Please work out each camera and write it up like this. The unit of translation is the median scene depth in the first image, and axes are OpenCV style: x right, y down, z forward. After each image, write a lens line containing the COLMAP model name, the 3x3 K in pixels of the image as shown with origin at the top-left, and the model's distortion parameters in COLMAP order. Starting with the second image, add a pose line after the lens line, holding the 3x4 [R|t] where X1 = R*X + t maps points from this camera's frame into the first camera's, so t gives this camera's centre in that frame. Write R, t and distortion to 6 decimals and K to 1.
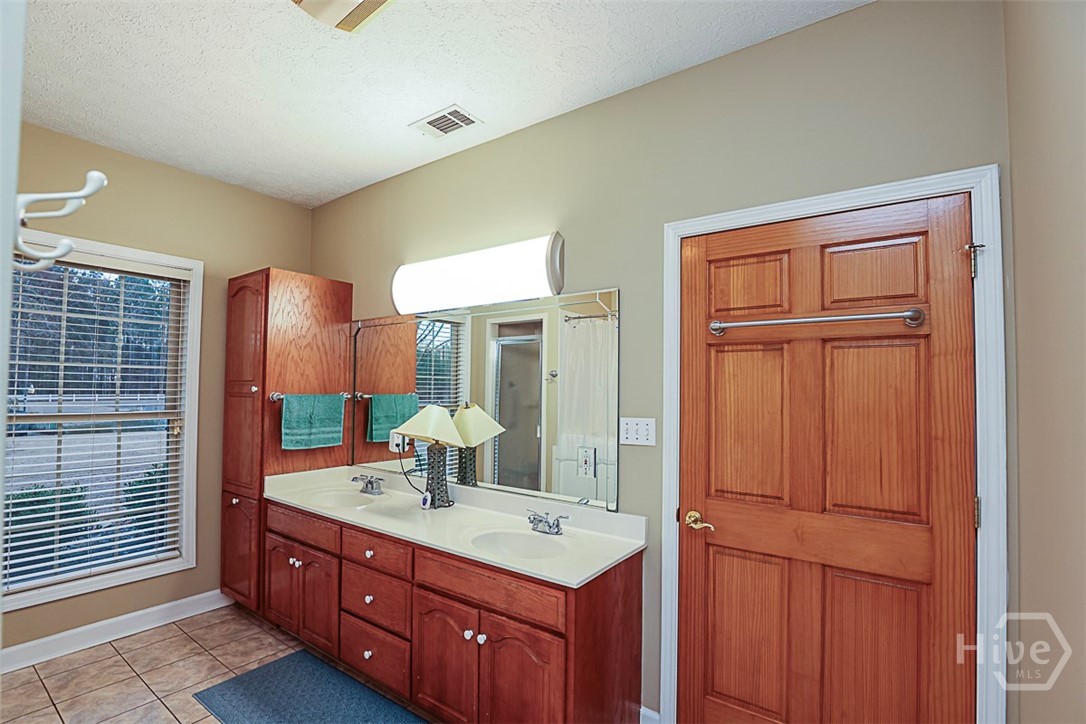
lens RADIAL K [[497.9, 0, 542.2], [0, 497.9, 367.3], [0, 0, 1]] dist [-0.039728, 0.009689]
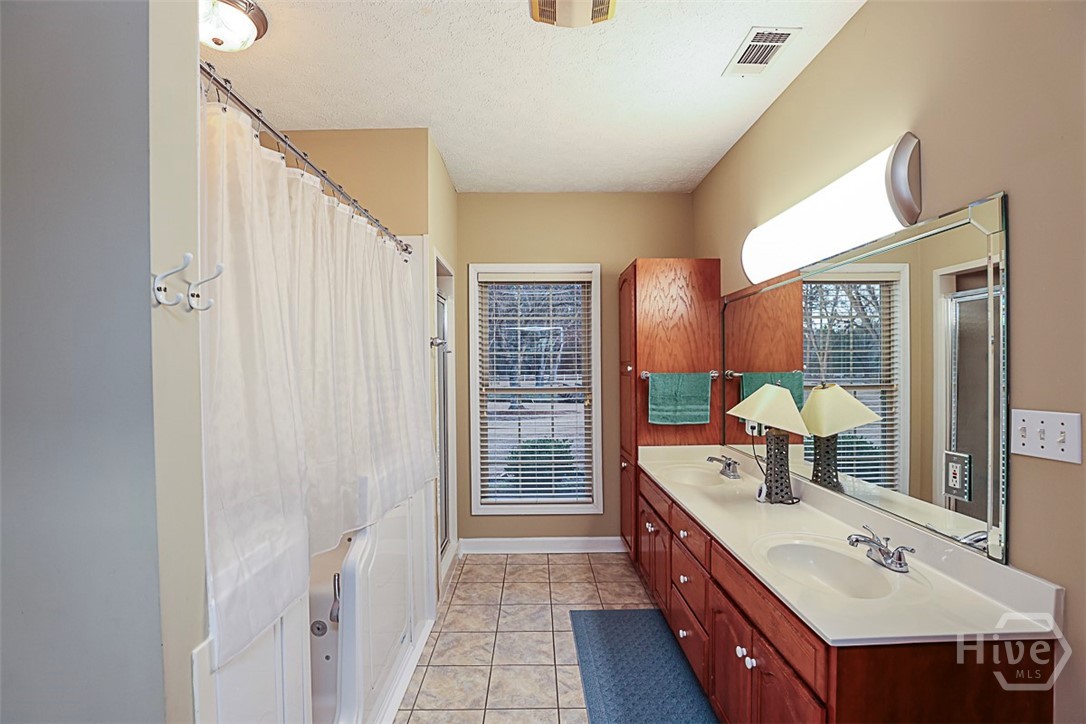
lens RADIAL K [[497.9, 0, 542.2], [0, 497.9, 367.3], [0, 0, 1]] dist [-0.039728, 0.009689]
pose [[0.600864, -0.013430, -0.799239, 0.207997], [0.048355, 0.998638, 0.019573, 0.008830], [0.797888, -0.050408, 0.600695, 0.148604]]
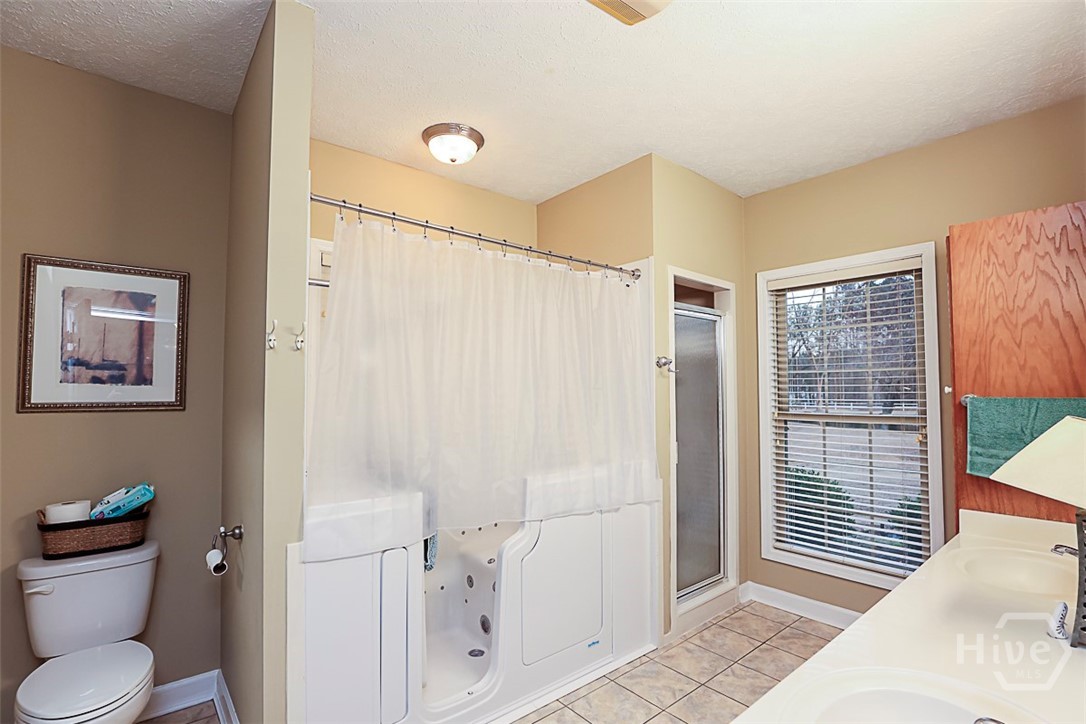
lens RADIAL K [[508.3, 0, 545.9], [0, 508.3, 366.9], [0, 0, 1]] dist [-0.030326, 0.001347]
pose [[-0.243214, -0.058611, -0.968200, 0.311808], [0.038091, 0.996826, -0.069913, 0.038027], [0.969225, -0.053883, -0.240209, 0.575937]]
